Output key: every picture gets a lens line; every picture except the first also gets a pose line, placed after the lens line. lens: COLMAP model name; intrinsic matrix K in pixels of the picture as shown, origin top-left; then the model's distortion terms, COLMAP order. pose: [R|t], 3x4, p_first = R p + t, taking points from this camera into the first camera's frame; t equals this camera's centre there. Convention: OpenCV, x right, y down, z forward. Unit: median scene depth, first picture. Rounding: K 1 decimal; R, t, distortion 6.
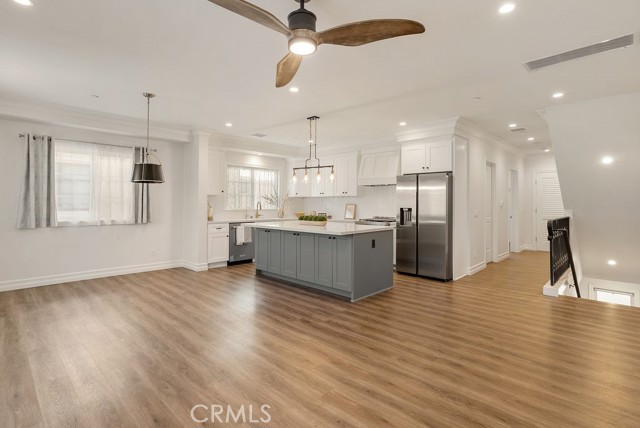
lens RADIAL K [[317.1, 0, 317.5], [0, 317.1, 201.6], [0, 0, 1]] dist [-0.000281, 0.000047]
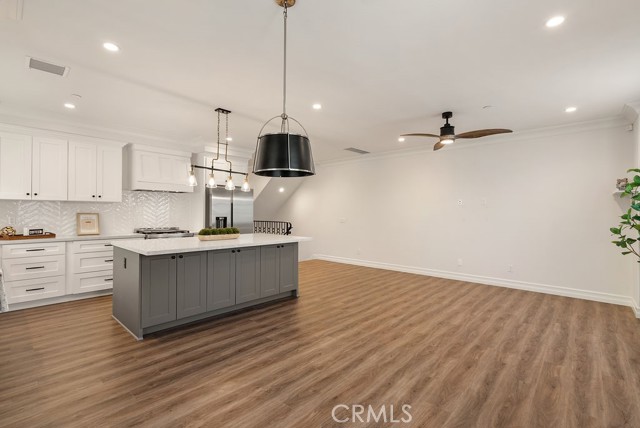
lens RADIAL K [[296.4, 0, 323.7], [0, 296.4, 214.3], [0, 0, 1]] dist [0.000497, 0.000235]
pose [[-0.040565, -0.010963, 0.999117, -0.685005], [-0.013671, 0.999852, 0.010416, -0.003492], [-0.999083, -0.013236, -0.040708, 0.649911]]
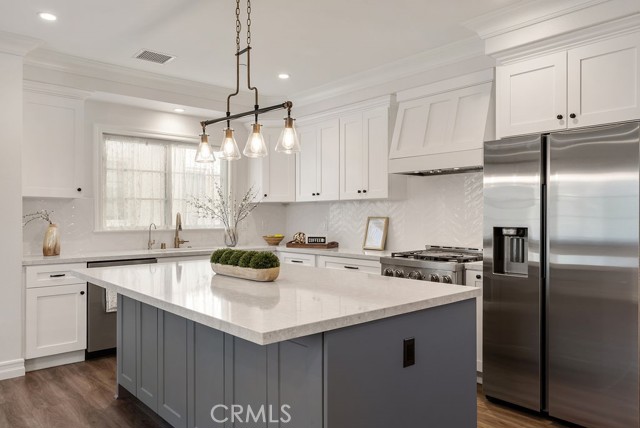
lens RADIAL K [[467.9, 0, 320.0], [0, 467.9, 214.0], [0, 0, 1]] dist [0.010467, -0.000244]
pose [[0.996749, -0.005025, -0.080415, 0.095826], [0.005229, 0.999984, 0.002334, 0.001971], [0.080402, -0.002747, 0.996759, 0.412261]]
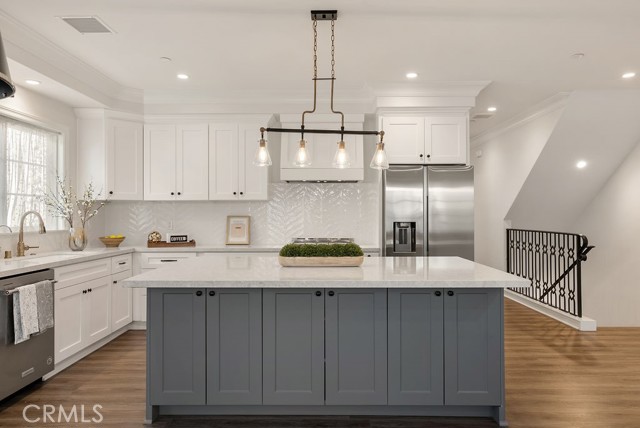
lens RADIAL K [[436.4, 0, 323.0], [0, 436.4, 212.6], [0, 0, 1]] dist [-0.003605, -0.000829]
pose [[0.718676, -0.004181, 0.695333, -0.360313], [0.000024, 0.999982, 0.005989, -0.001834], [-0.695345, -0.004288, 0.718663, 0.492565]]
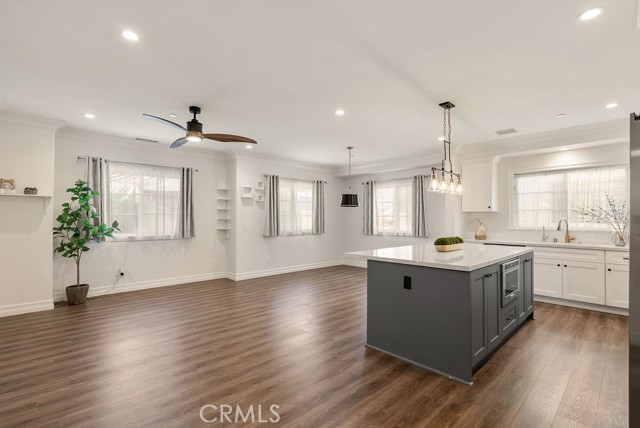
lens RADIAL K [[296.4, 0, 323.7], [0, 296.4, 214.3], [0, 0, 1]] dist [0.000497, 0.000235]
pose [[-0.037853, -0.020509, -0.999073, 0.585711], [0.002581, 0.999784, -0.020622, 0.003794], [0.999280, -0.003359, -0.037792, 0.630432]]
